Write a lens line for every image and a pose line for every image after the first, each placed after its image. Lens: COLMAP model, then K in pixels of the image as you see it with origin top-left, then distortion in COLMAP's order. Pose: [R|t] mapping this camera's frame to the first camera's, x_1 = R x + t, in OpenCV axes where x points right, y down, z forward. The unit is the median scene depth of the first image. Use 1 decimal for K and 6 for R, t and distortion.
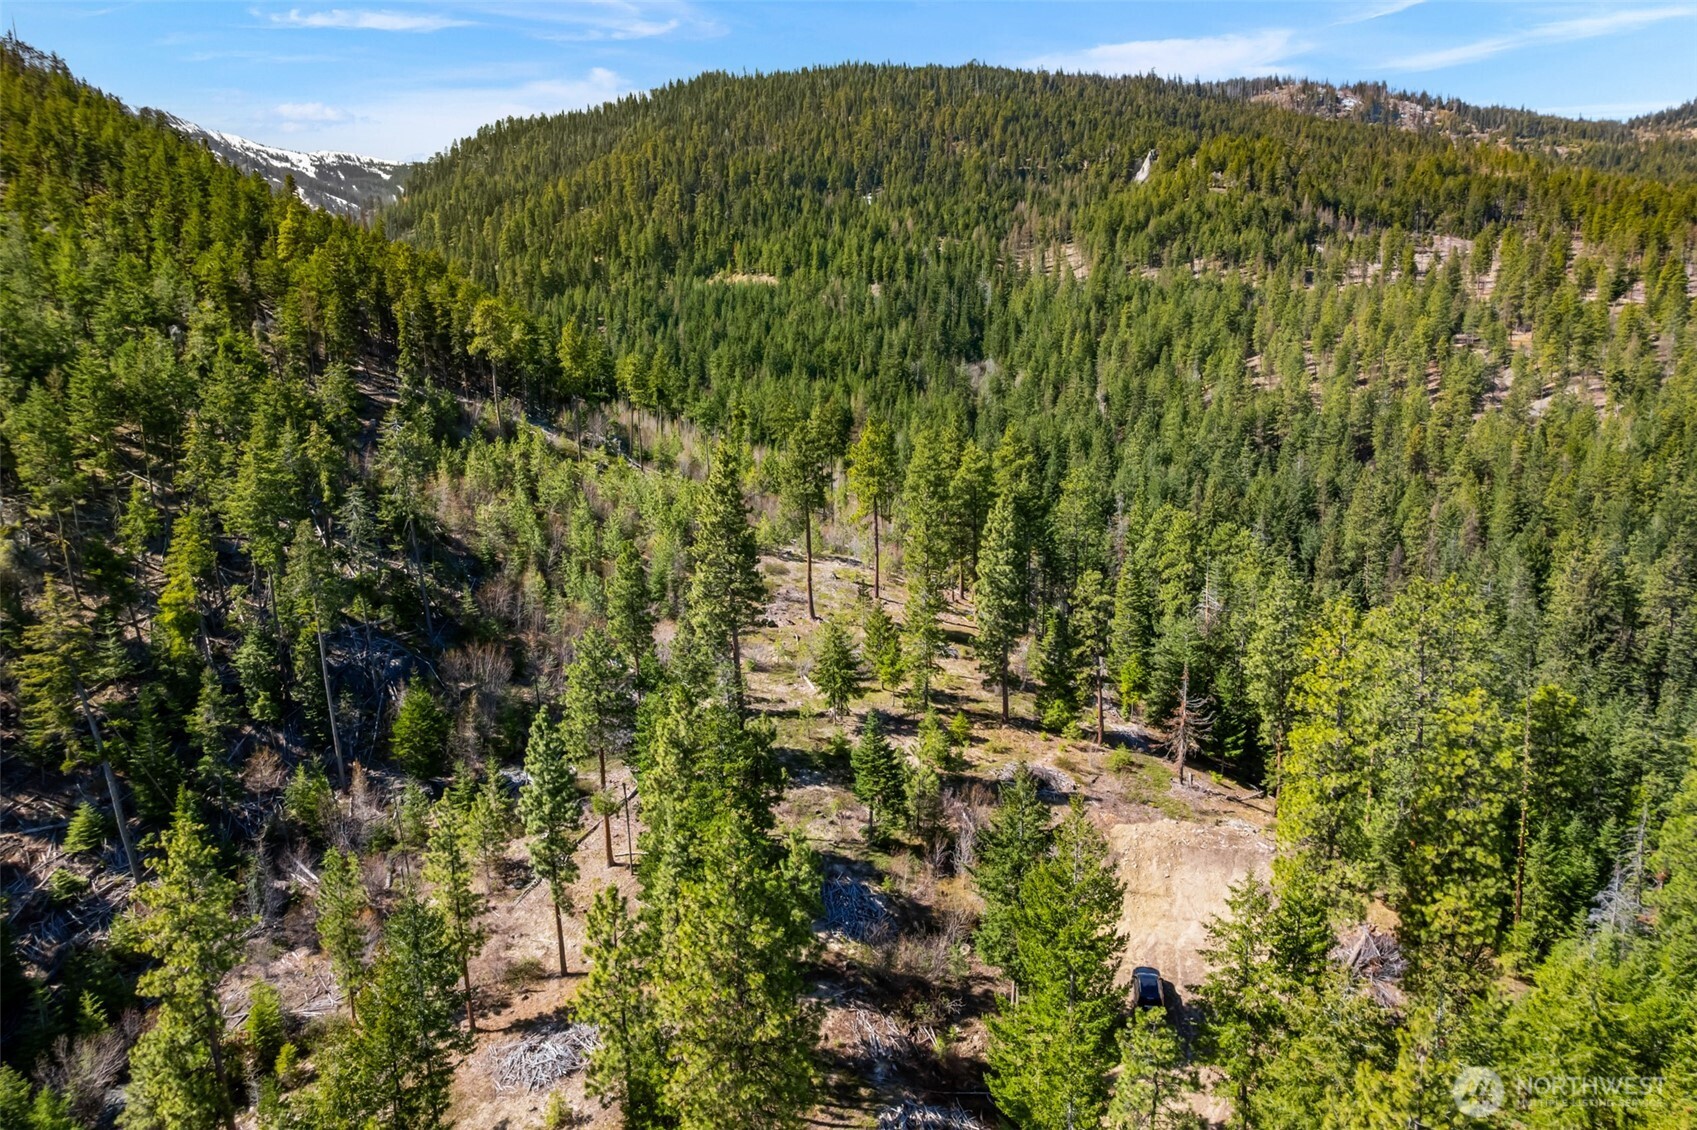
lens RADIAL K [[1102.5, 0, 838.3], [0, 1102.5, 563.7], [0, 0, 1]] dist [-0.087826, 0.072561]
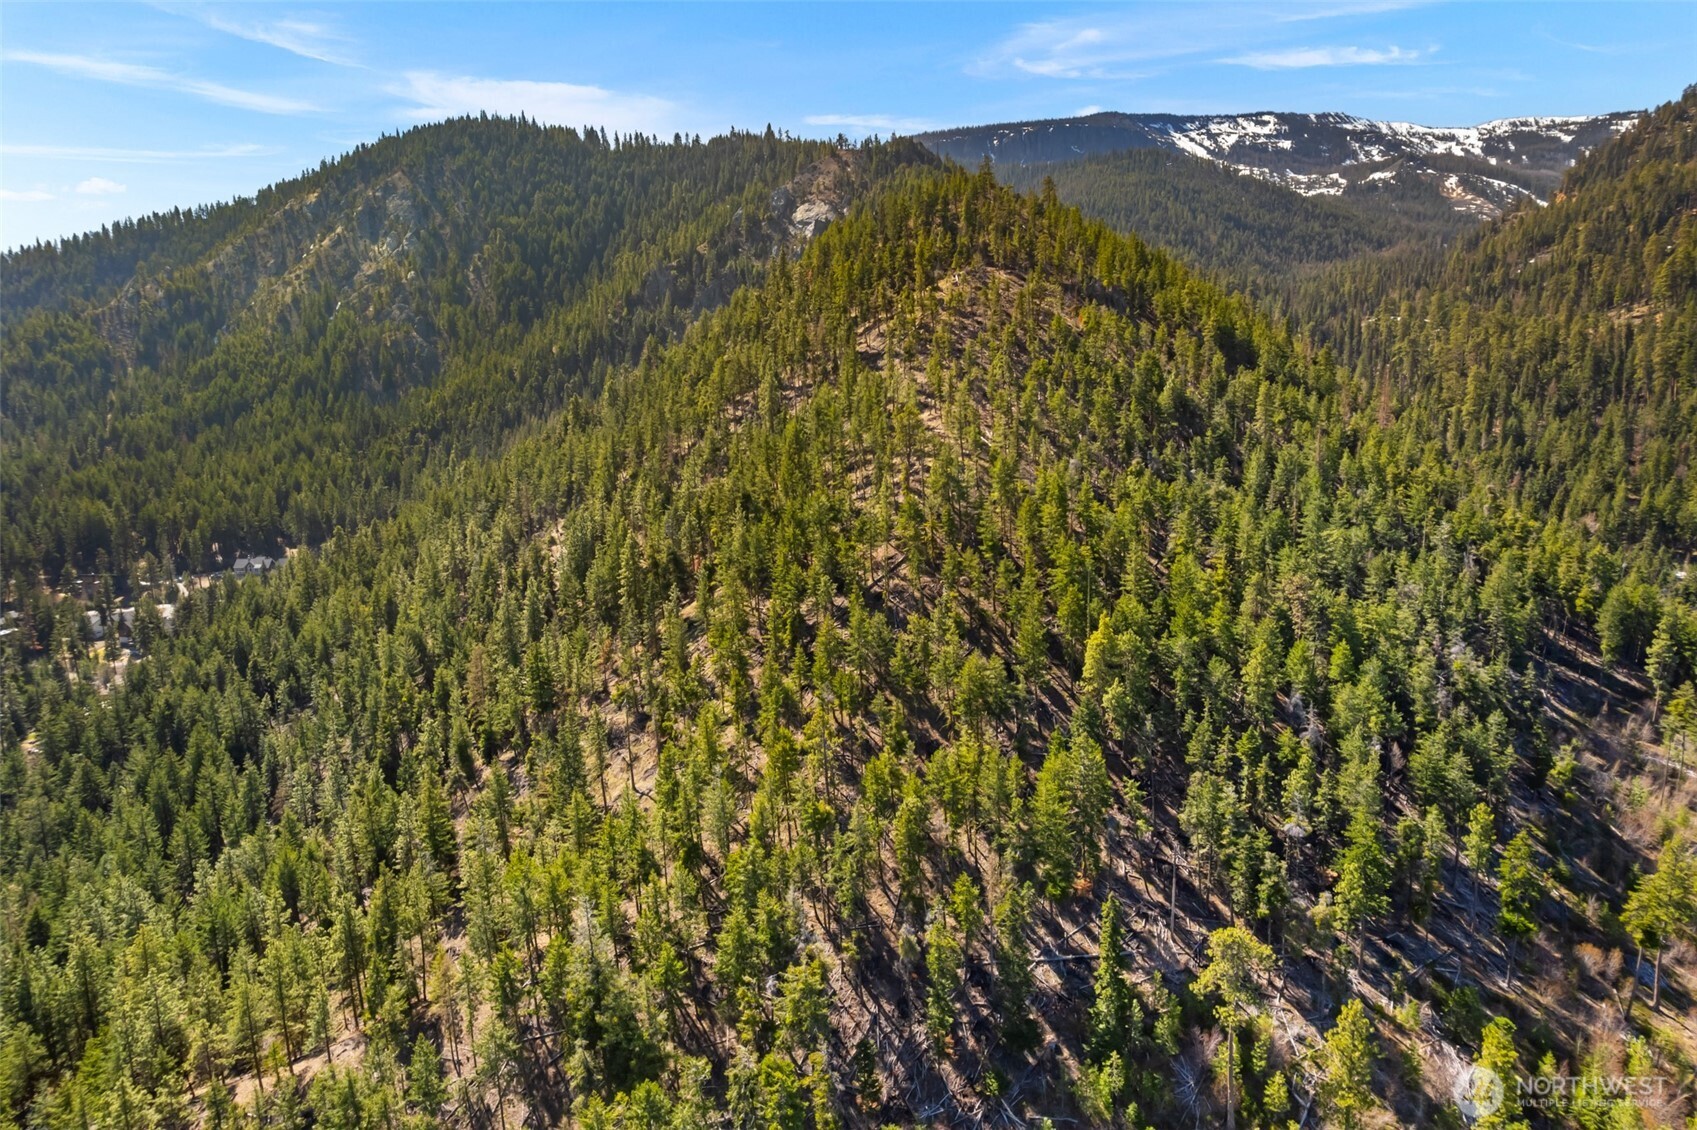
lens RADIAL K [[1093.4, 0, 848.5], [0, 1093.4, 565.0], [0, 0, 1]] dist [-0.096629, 0.096274]
pose [[0.574267, 0.143494, -0.805994, 0.008010], [-0.117916, 0.988751, 0.092016, -0.104186], [0.810131, 0.042198, 0.584728, 0.092136]]
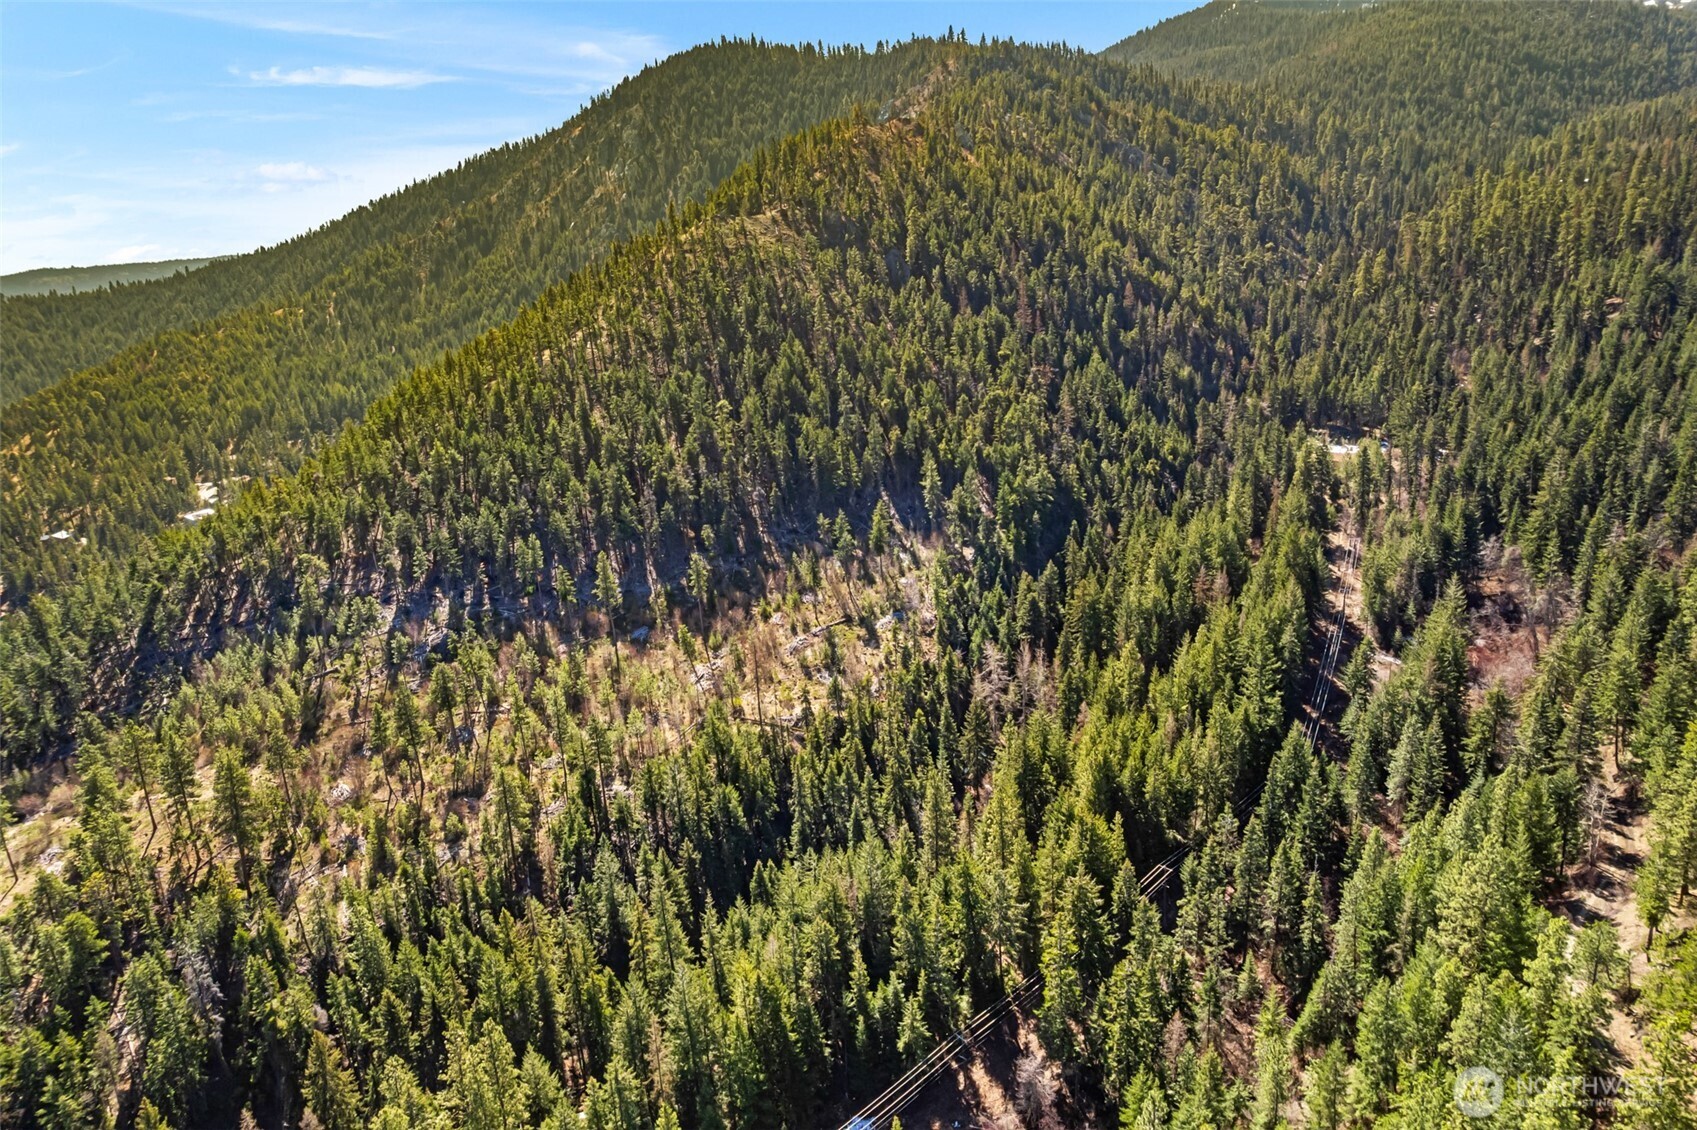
lens RADIAL K [[1133.1, 0, 843.4], [0, 1133.1, 563.3], [0, 0, 1]] dist [-0.083876, 0.080255]
pose [[0.242400, 0.243170, -0.939207, 0.313037], [-0.095968, 0.969341, 0.226204, -0.145520], [0.965418, 0.035302, 0.258305, 0.287884]]
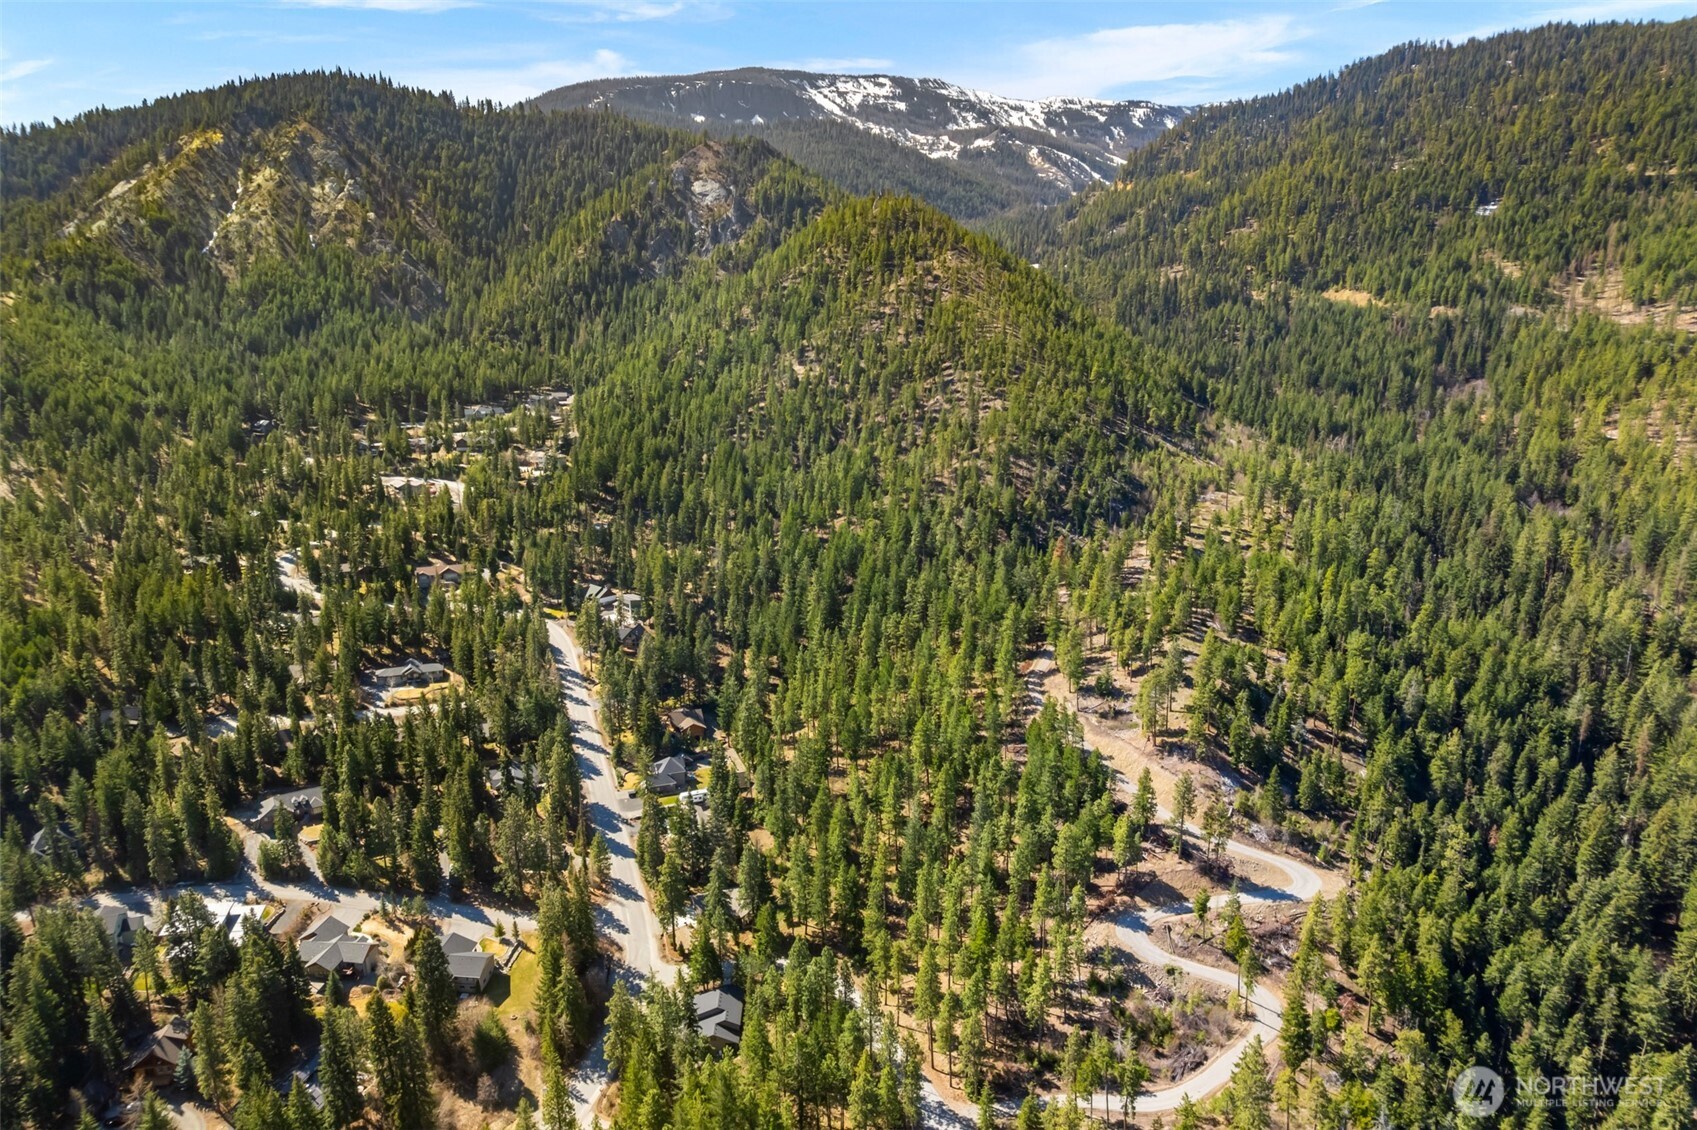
lens RADIAL K [[1082.9, 0, 848.0], [0, 1082.9, 574.1], [0, 0, 1]] dist [-0.084847, 0.075530]
pose [[0.829249, 0.150728, -0.538170, 0.163230], [-0.096933, 0.987140, 0.127114, -0.013706], [0.550409, -0.053242, 0.833195, -0.499297]]
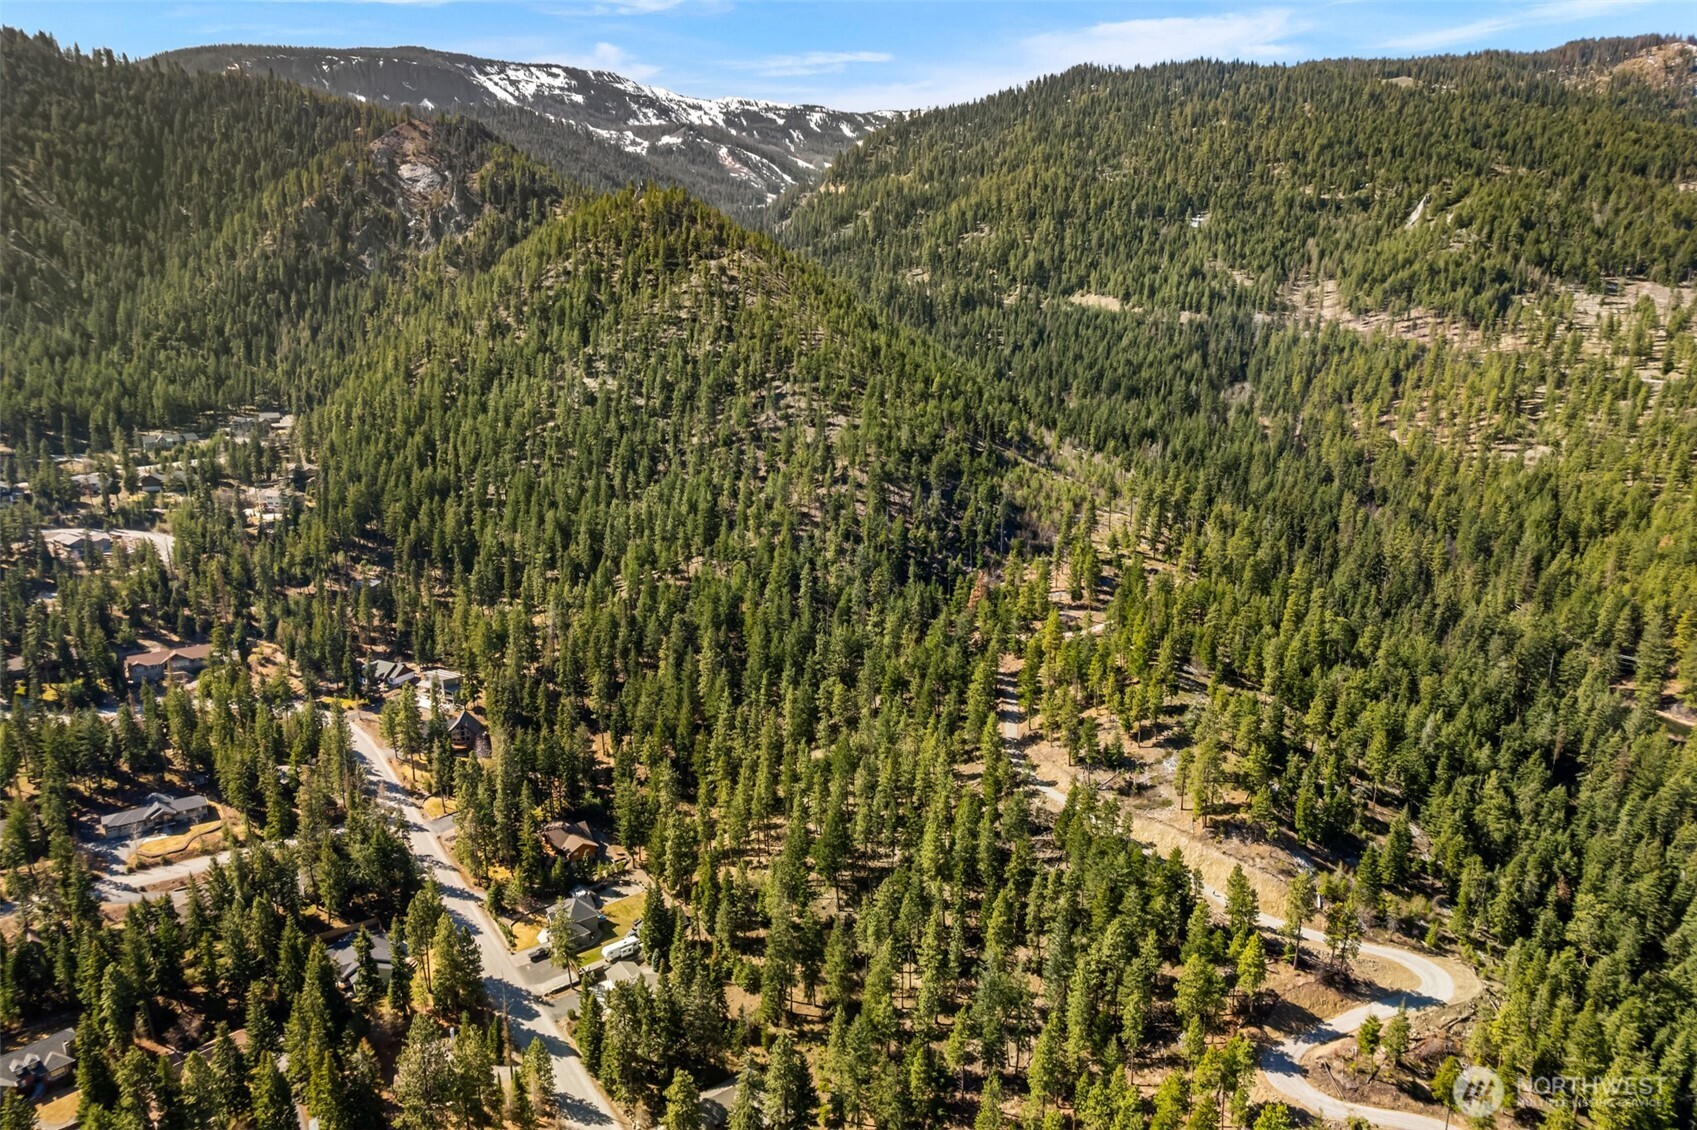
lens RADIAL K [[1087.1, 0, 843.9], [0, 1087.1, 566.1], [0, 0, 1]] dist [-0.094100, 0.091666]
pose [[0.955745, 0.093673, -0.278885, 0.024801], [-0.069717, 0.993068, 0.094633, -0.019051], [0.285816, -0.071002, 0.955650, -0.462929]]
